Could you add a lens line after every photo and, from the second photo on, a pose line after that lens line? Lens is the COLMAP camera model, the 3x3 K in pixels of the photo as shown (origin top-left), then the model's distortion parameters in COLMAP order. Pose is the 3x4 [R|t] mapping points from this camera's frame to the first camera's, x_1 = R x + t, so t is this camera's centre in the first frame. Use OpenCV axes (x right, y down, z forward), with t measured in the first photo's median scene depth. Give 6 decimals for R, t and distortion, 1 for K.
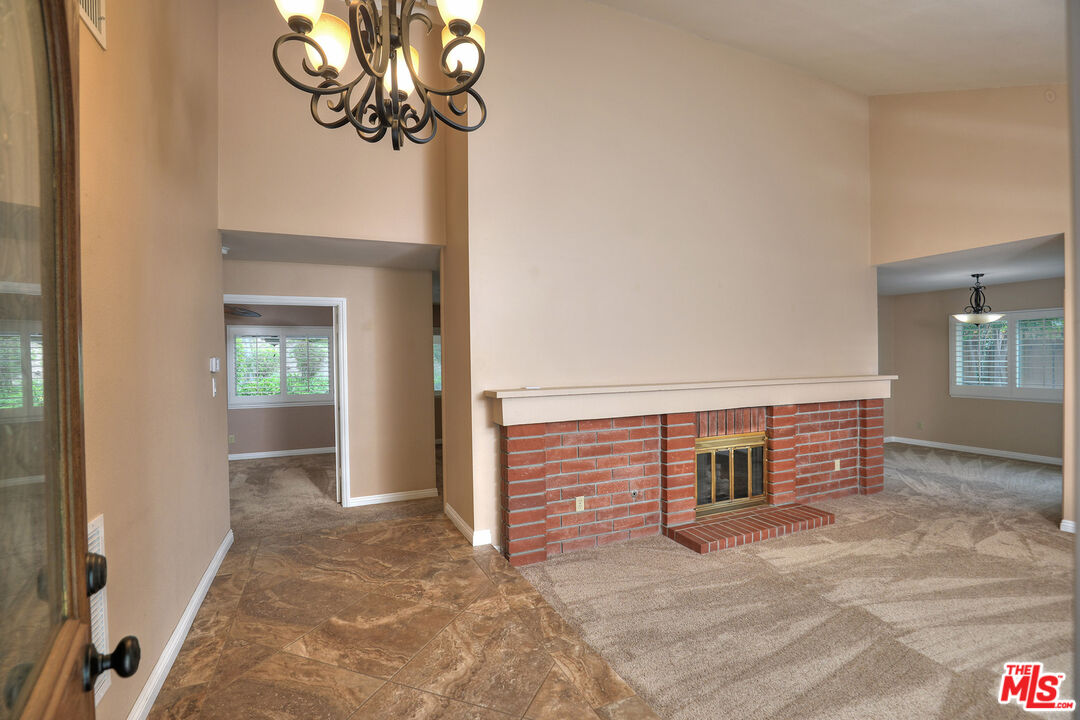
lens RADIAL K [[507.0, 0, 552.8], [0, 507.0, 359.9], [0, 0, 1]] dist [-0.017707, 0.000575]
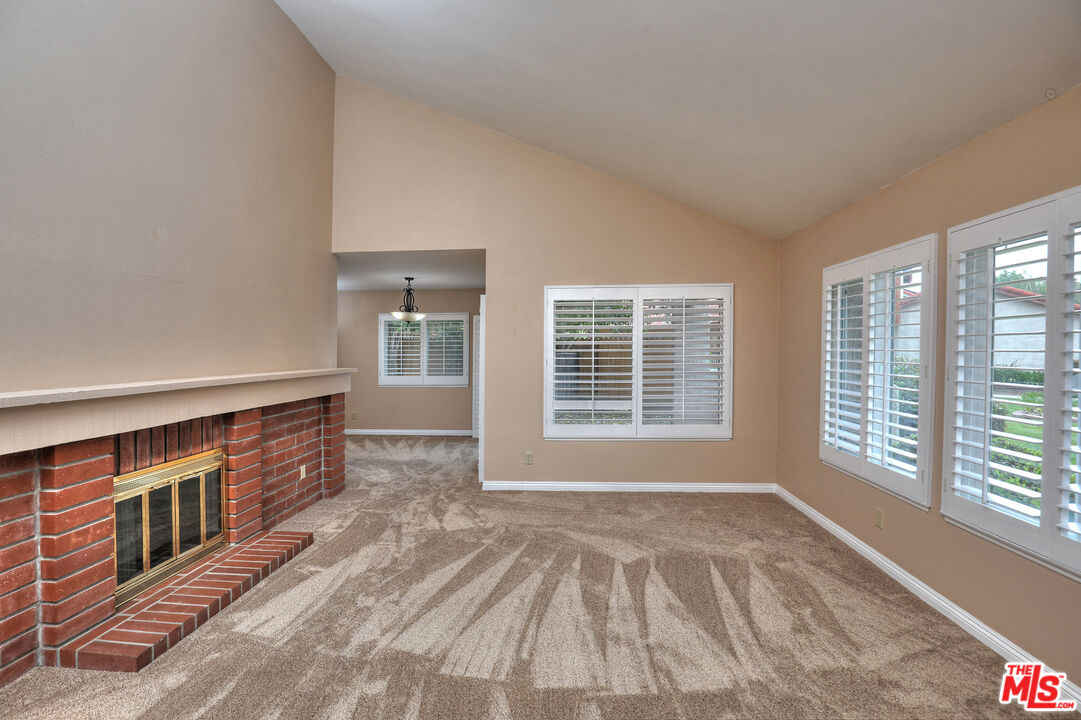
lens RADIAL K [[494.6, 0, 542.1], [0, 494.6, 355.5], [0, 0, 1]] dist [-0.025603, 0.001328]
pose [[0.484559, 0.000805, 0.874758, 0.022898], [0.002385, 0.999995, -0.002241, 0.010385], [-0.874755, 0.003173, 0.484555, 0.260597]]
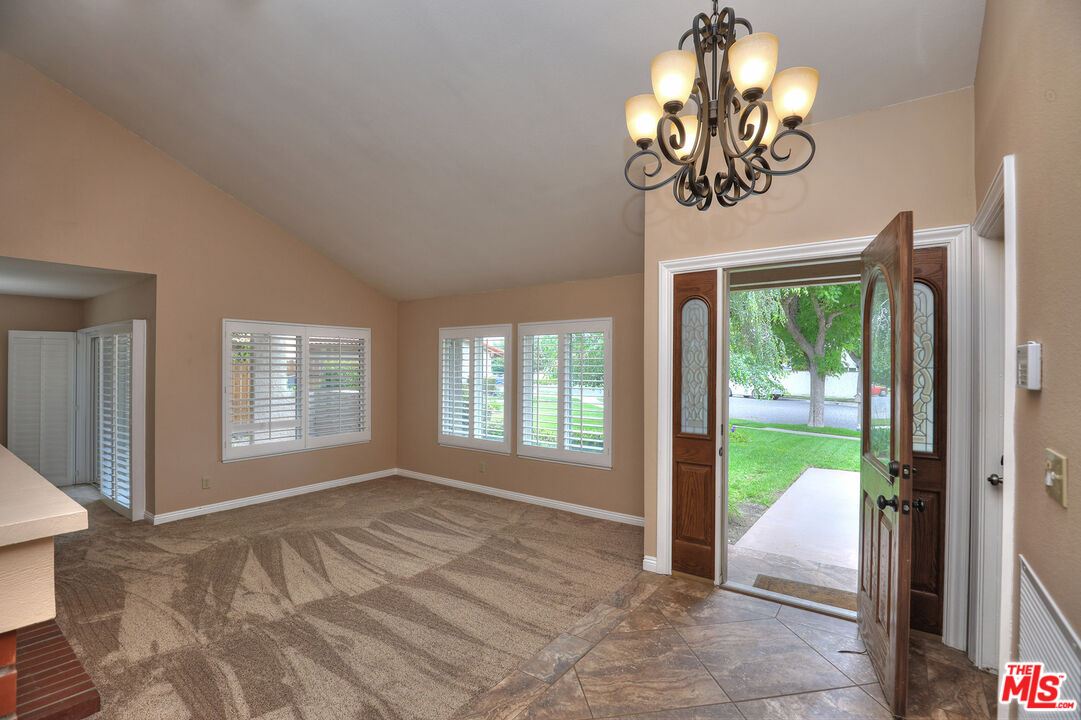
lens RADIAL K [[494.6, 0, 542.1], [0, 494.6, 355.5], [0, 0, 1]] dist [-0.025603, 0.001328]
pose [[-0.479424, 0.030753, 0.877045, -0.415742], [0.007672, 0.999495, -0.030853, -0.017552], [-0.877550, -0.008063, -0.479417, 0.700384]]
